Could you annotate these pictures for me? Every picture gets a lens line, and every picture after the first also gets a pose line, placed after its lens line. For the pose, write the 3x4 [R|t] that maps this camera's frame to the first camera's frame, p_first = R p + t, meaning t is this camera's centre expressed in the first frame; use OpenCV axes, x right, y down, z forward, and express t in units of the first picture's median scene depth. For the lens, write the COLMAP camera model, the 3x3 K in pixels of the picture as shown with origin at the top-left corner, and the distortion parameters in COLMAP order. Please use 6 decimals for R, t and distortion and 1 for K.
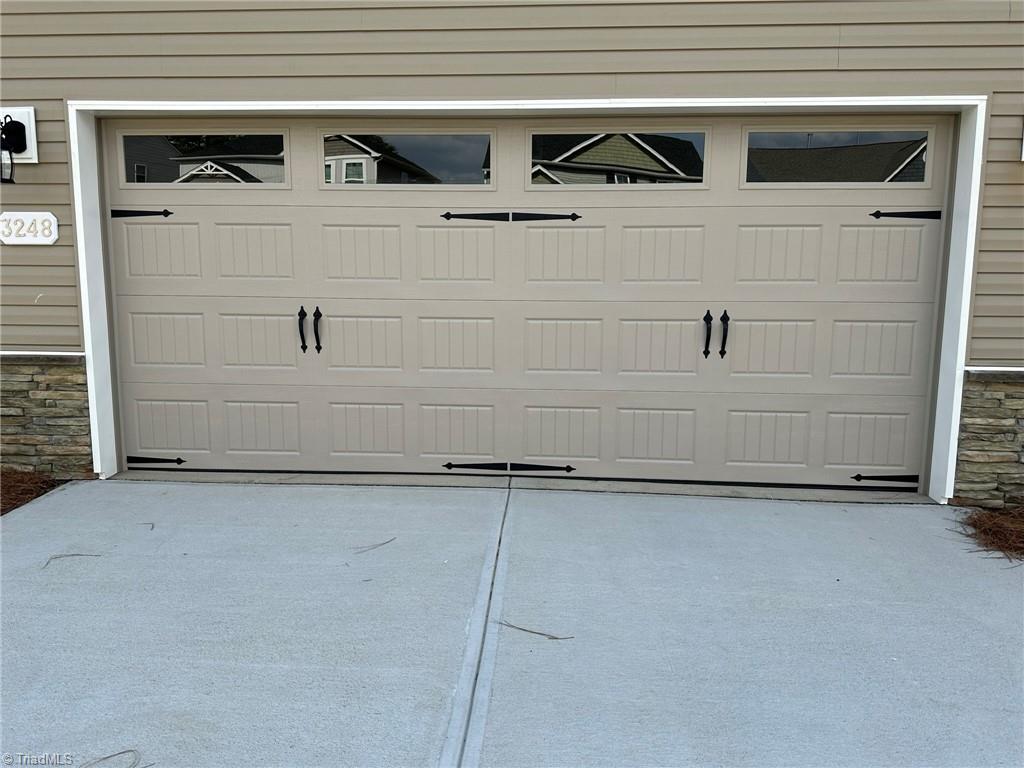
lens RADIAL K [[773.1, 0, 514.5], [0, 773.1, 381.6], [0, 0, 1]] dist [0.035197, -0.007800]
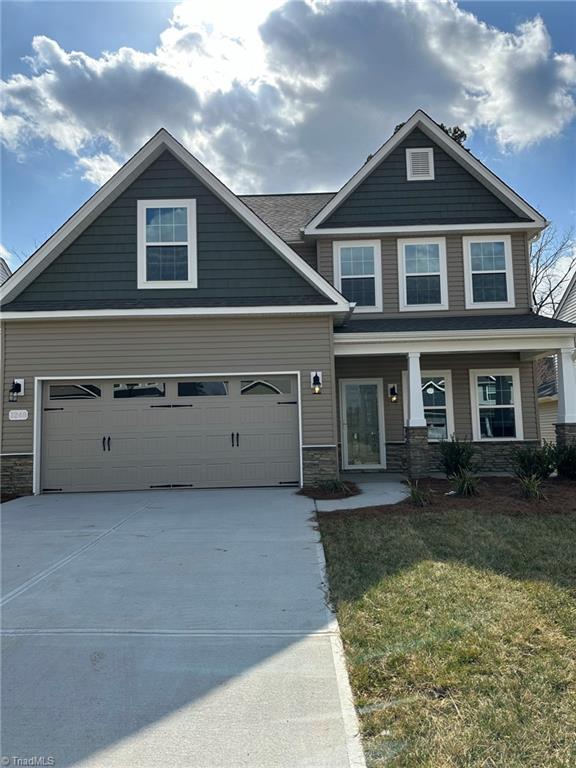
lens RADIAL K [[569.7, 0, 290.5], [0, 569.7, 387.5], [0, 0, 1]] dist [0.048820, -0.019793]
pose [[0.997011, -0.025592, 0.072893, 0.324855], [0.040652, 0.976137, -0.213317, 0.243158], [-0.065695, 0.215643, 0.974260, -1.398257]]
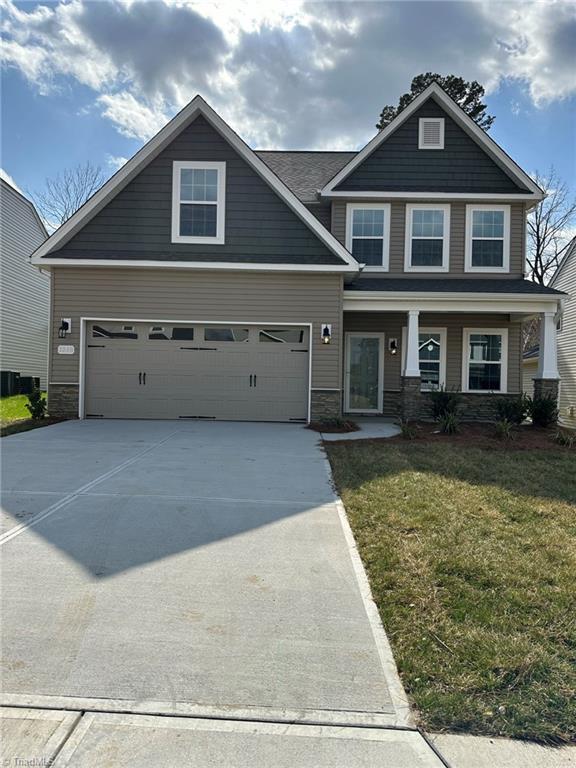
lens RADIAL K [[549.7, 0, 291.9], [0, 549.7, 386.6], [0, 0, 1]] dist [0.077522, -0.013642]
pose [[0.997539, 0.012921, 0.068915, 0.264586], [-0.003994, 0.991750, -0.128125, 0.309006], [-0.070002, 0.127534, 0.989361, -1.651431]]
